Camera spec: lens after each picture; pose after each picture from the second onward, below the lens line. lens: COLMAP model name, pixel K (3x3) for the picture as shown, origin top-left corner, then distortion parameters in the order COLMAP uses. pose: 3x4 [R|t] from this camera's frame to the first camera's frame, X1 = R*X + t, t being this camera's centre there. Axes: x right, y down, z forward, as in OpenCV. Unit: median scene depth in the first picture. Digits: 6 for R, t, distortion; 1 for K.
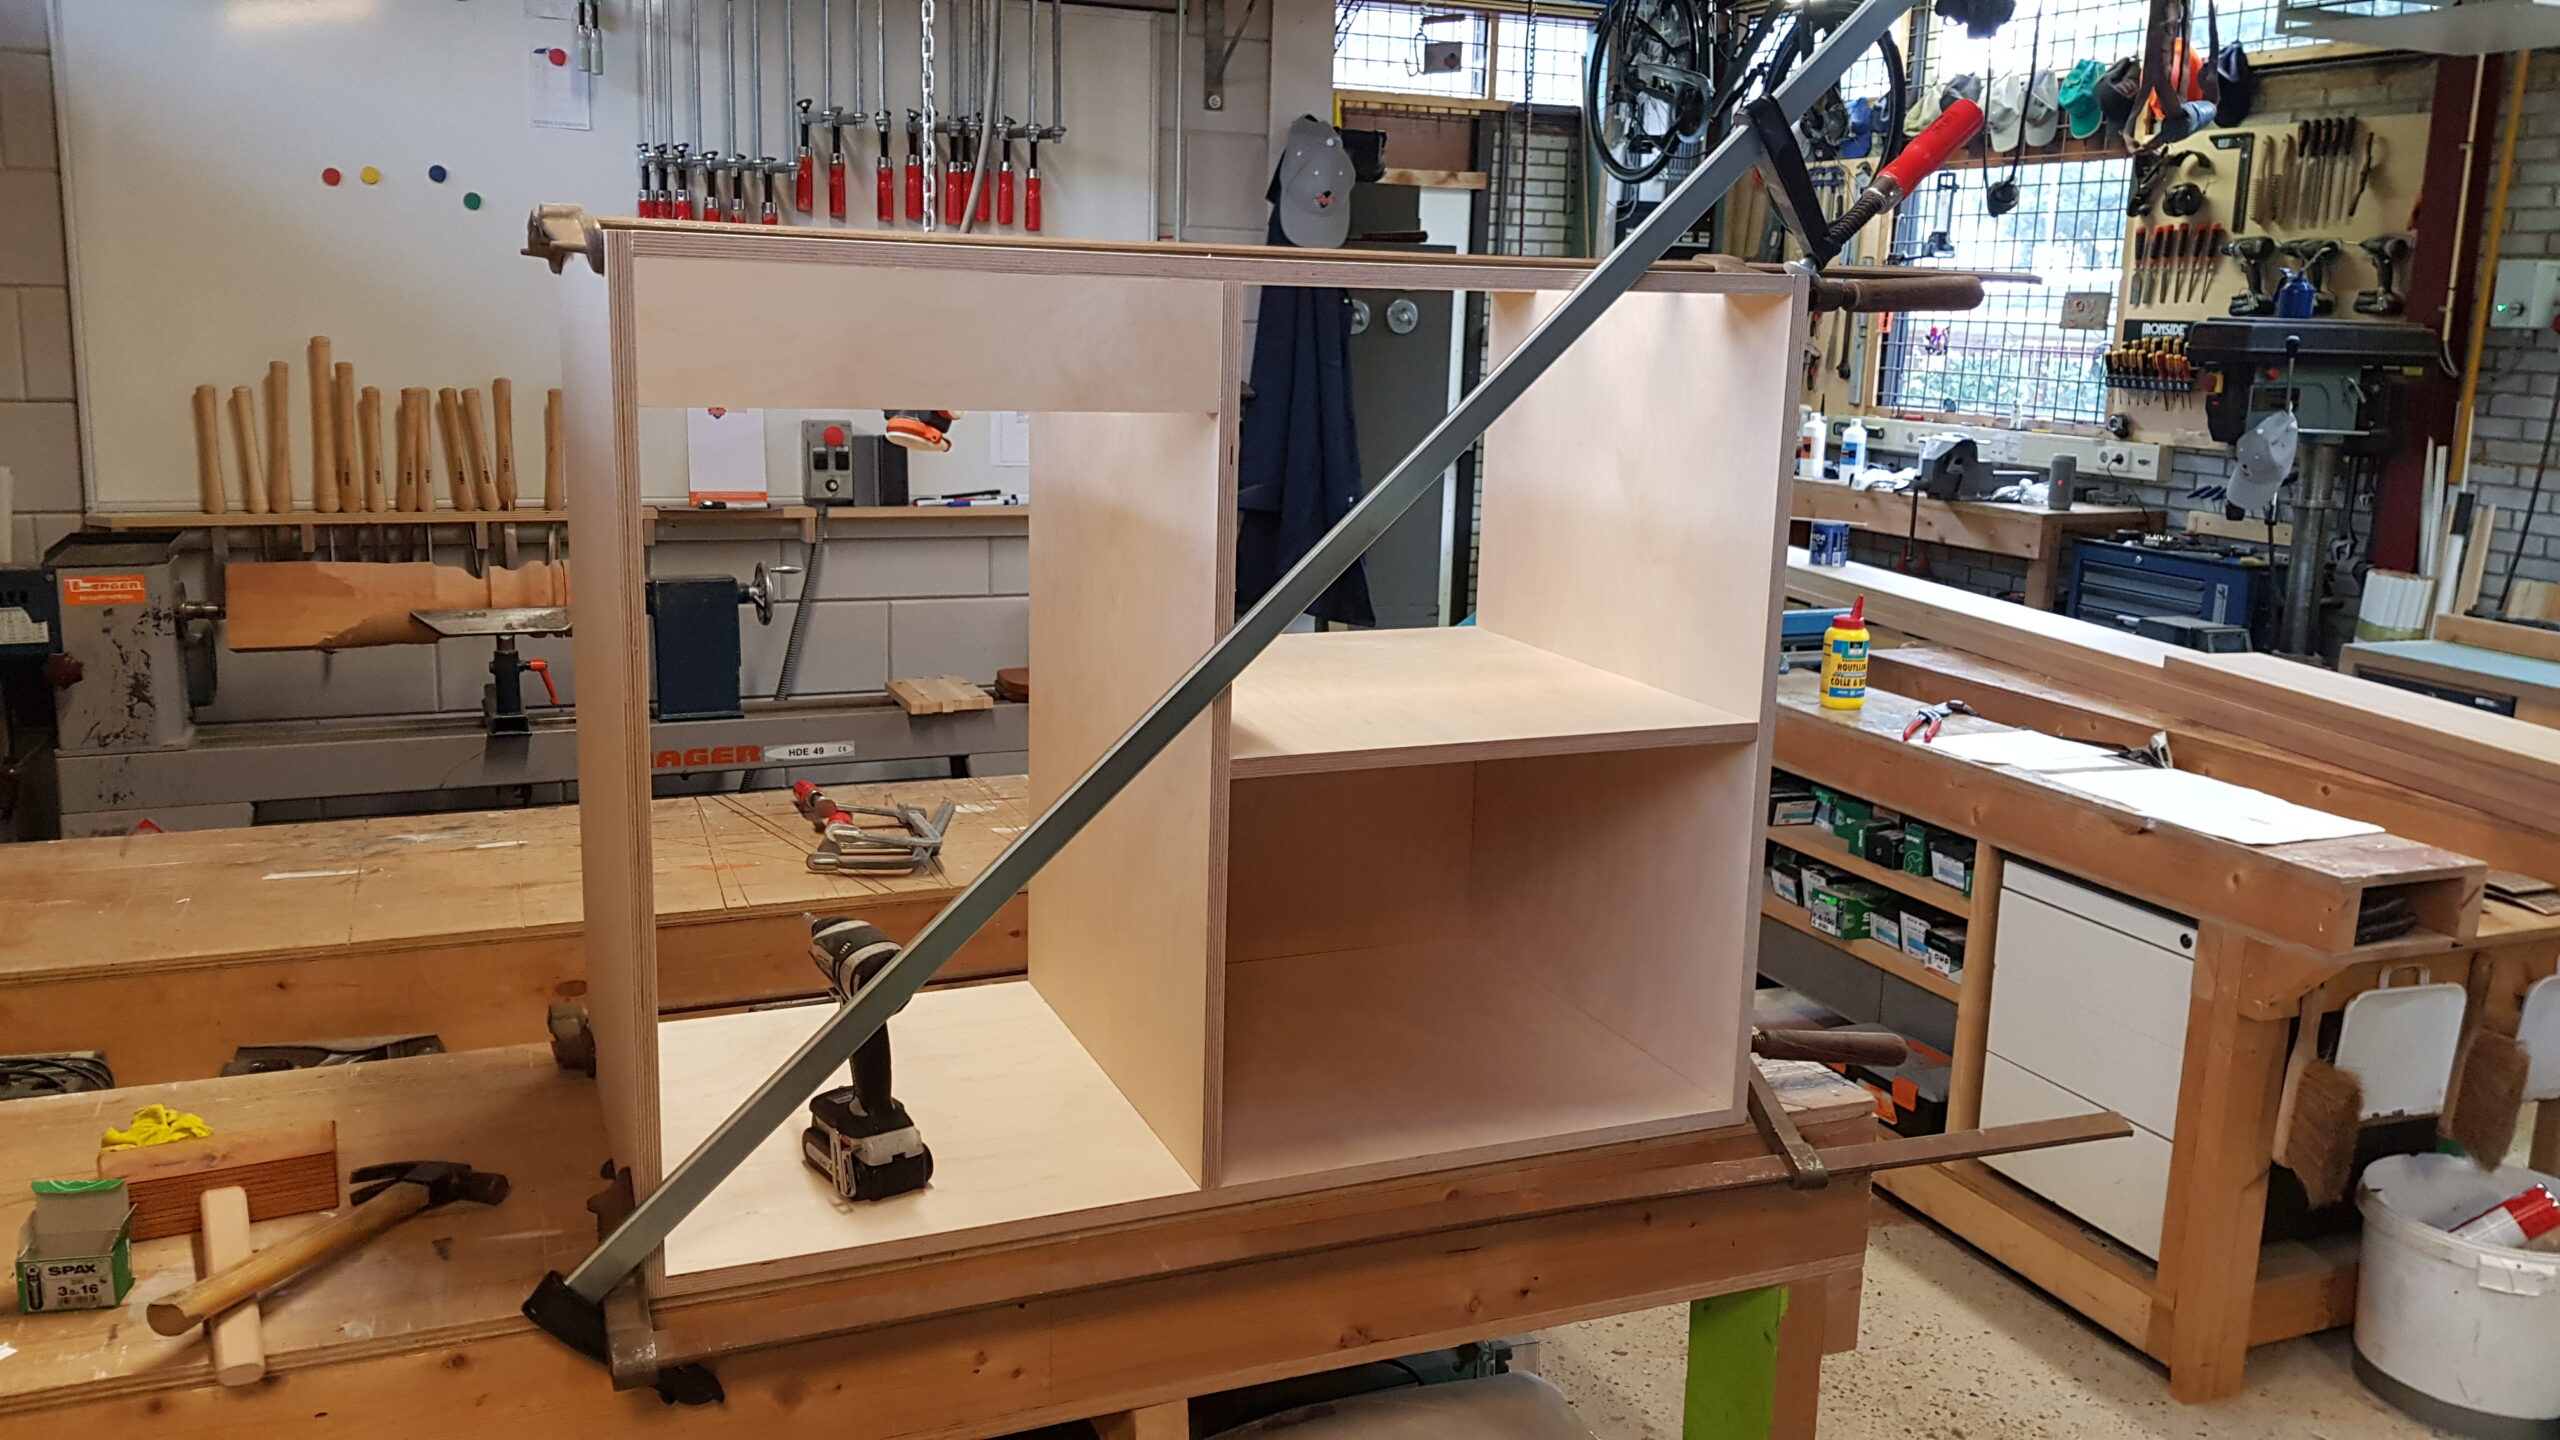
lens RADIAL K [[1984.4, 0, 1272.1], [0, 1984.4, 676.3], [0, 0, 1]] dist [0.076987, -0.142183]
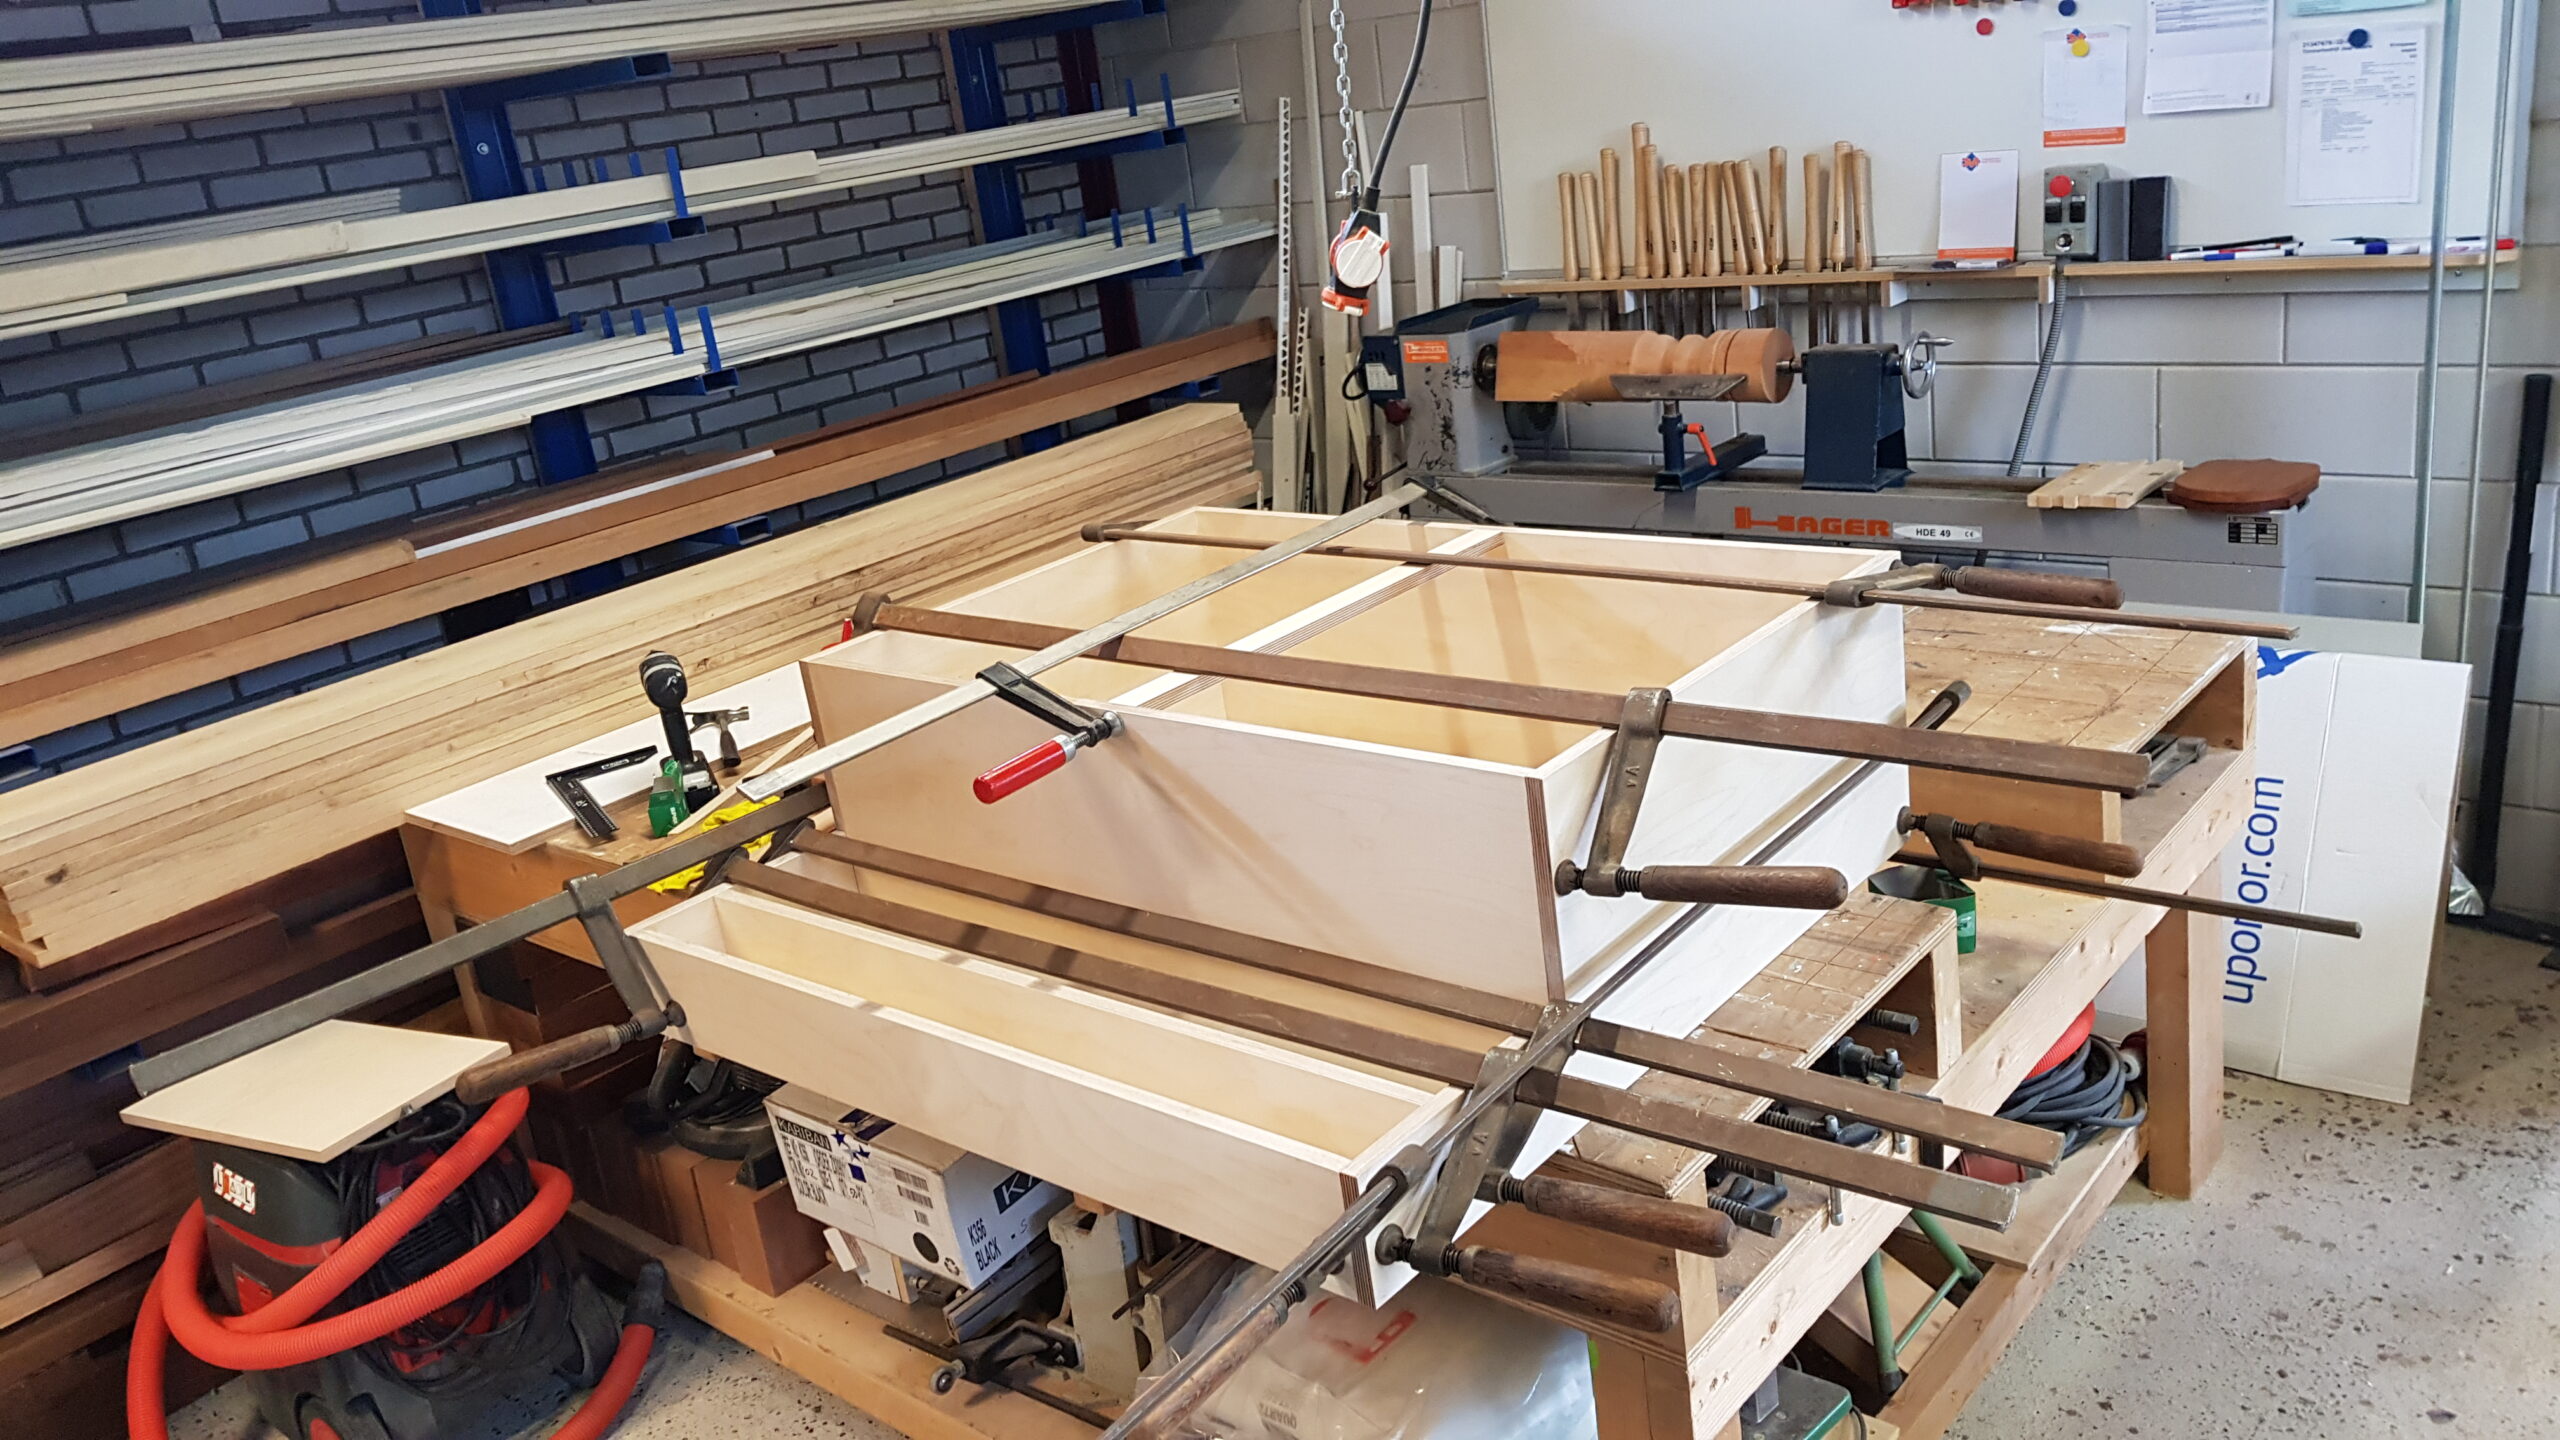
lens RADIAL K [[1987.7, 0, 1280.0], [0, 1987.7, 720.0], [0, 0, 1]] dist [0.073579, -0.120048]
pose [[0.440143, 0.208526, -0.873379, 0.360307], [-0.021152, 0.974799, 0.222081, -0.060080], [0.897678, -0.079274, 0.433462, 0.199290]]
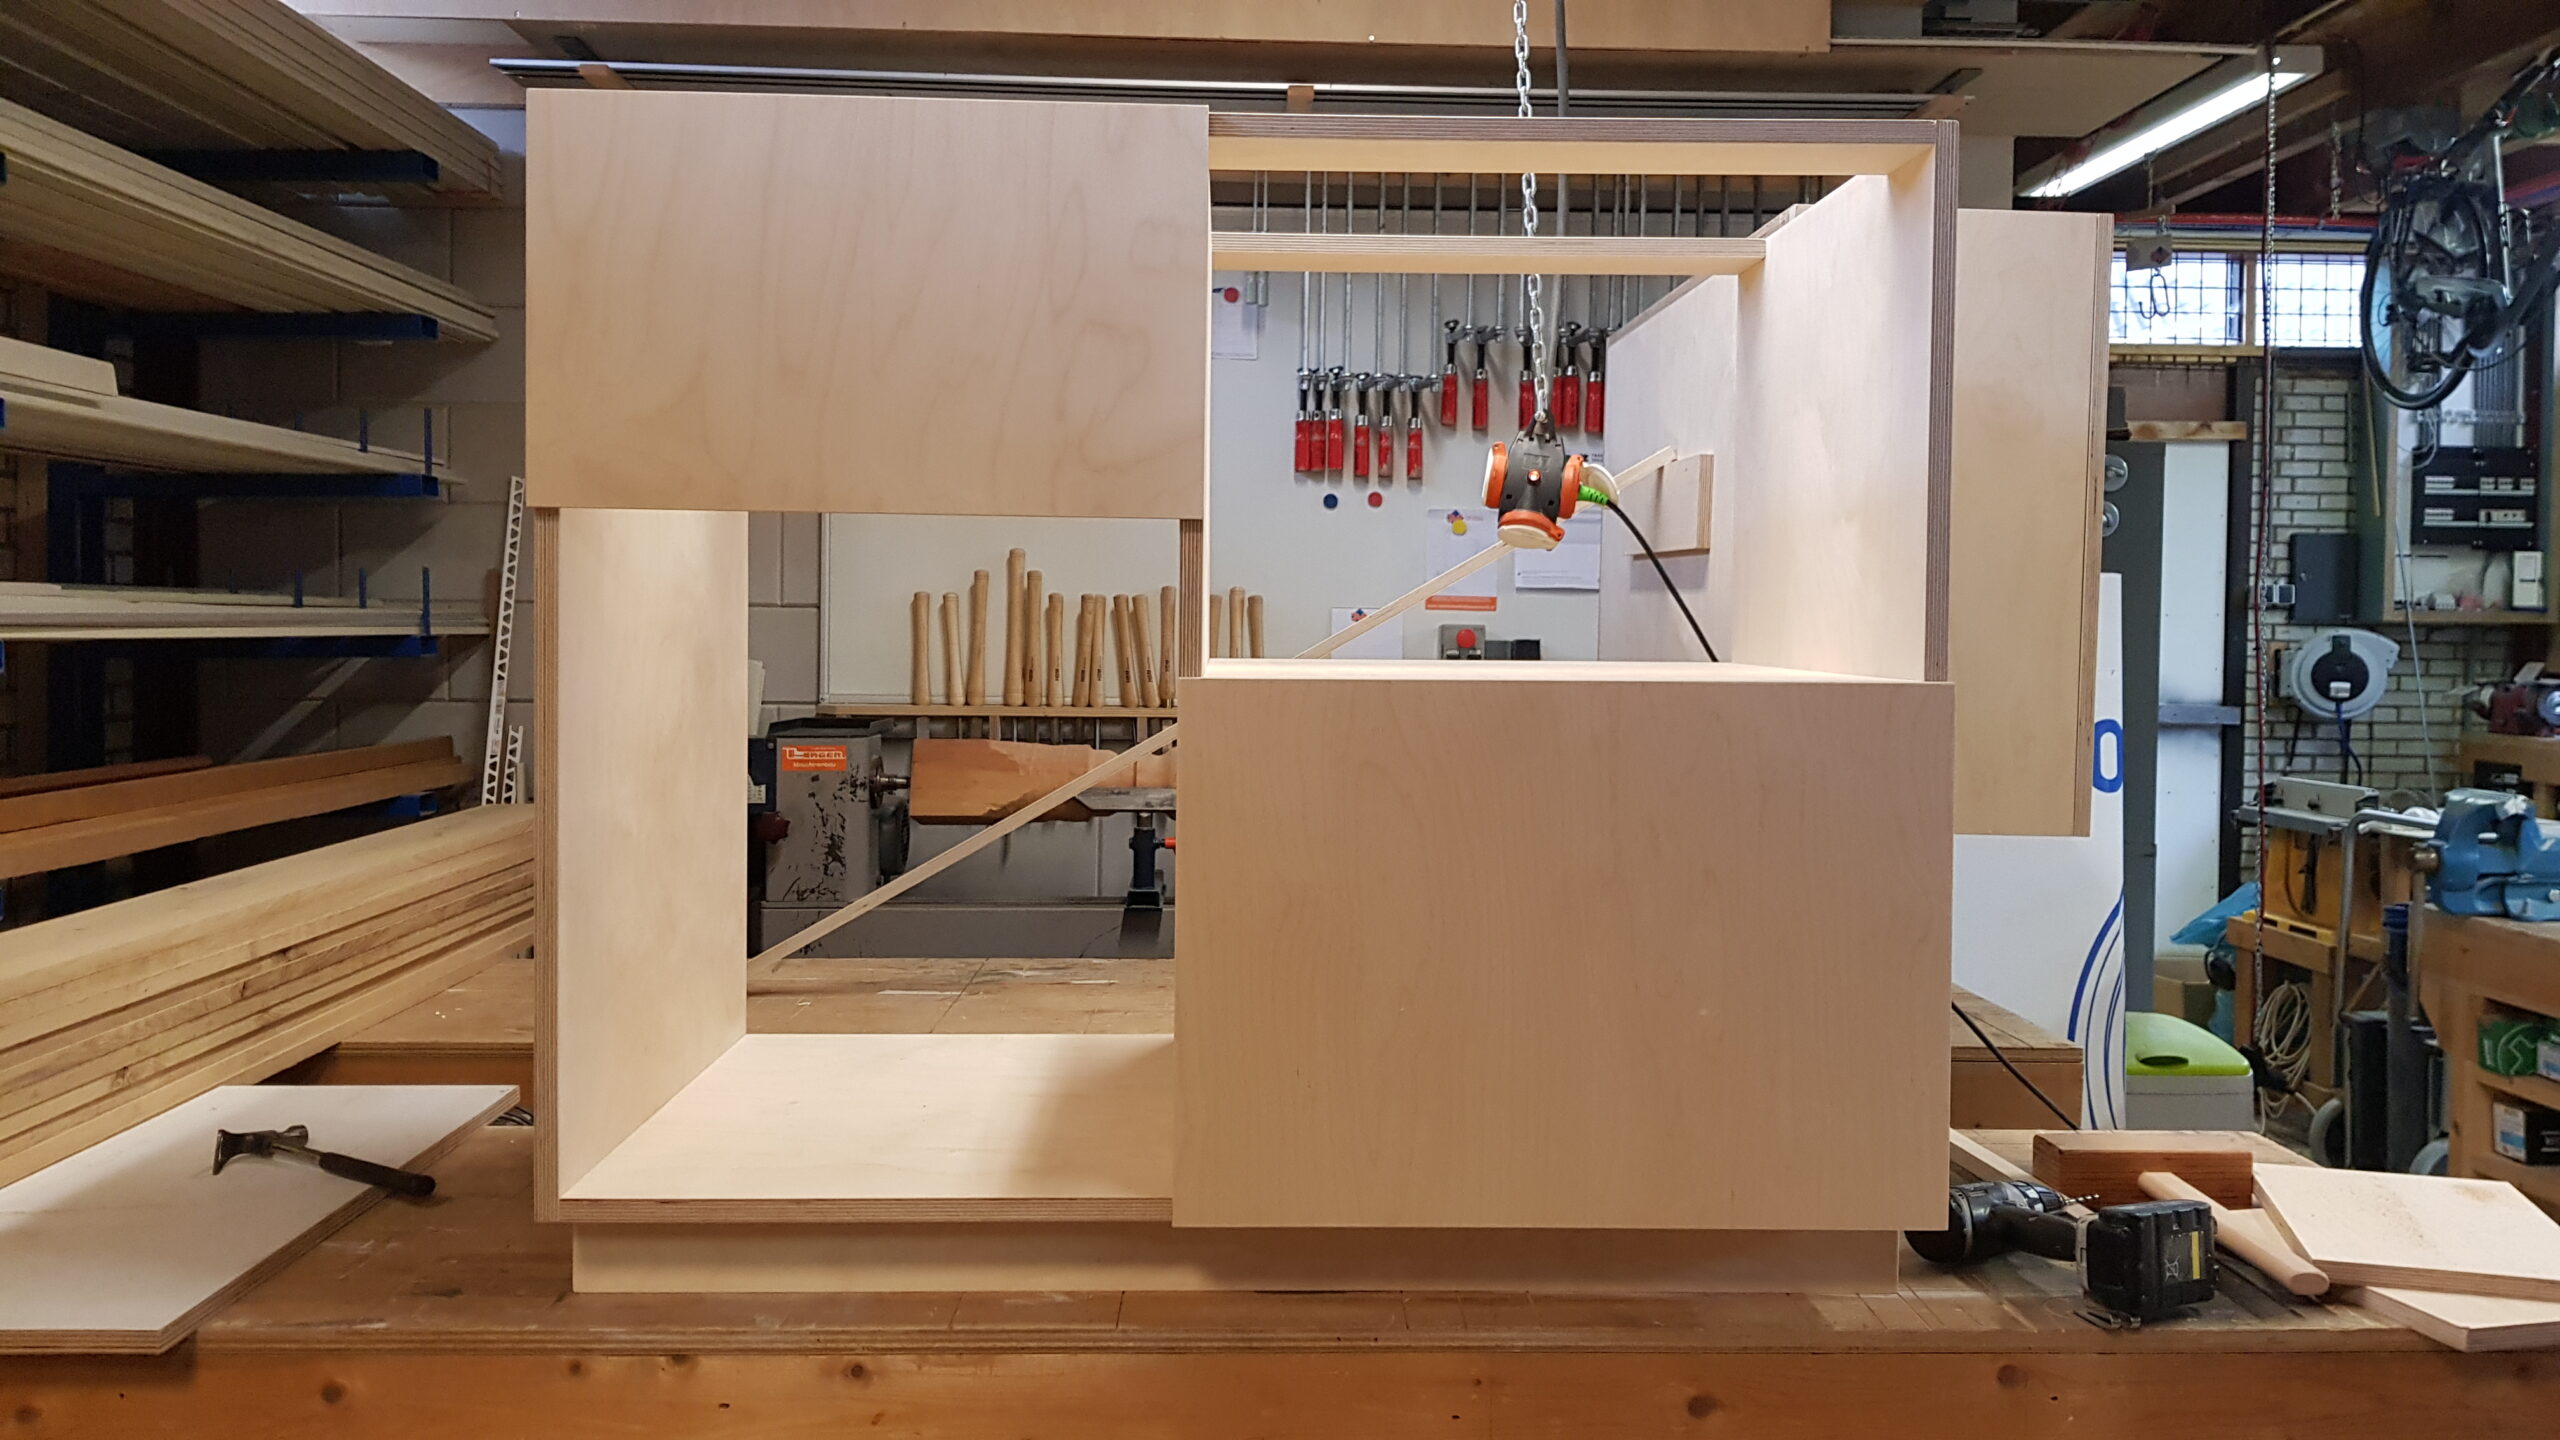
lens RADIAL K [[1977.2, 0, 1284.4], [0, 1977.2, 657.6], [0, 0, 1]] dist [0.081876, -0.136580]
pose [[0.933323, -0.010671, -0.358880, 0.039369], [-0.052162, 0.984923, -0.164939, 0.044124], [0.355230, 0.172661, 0.918695, 0.038282]]
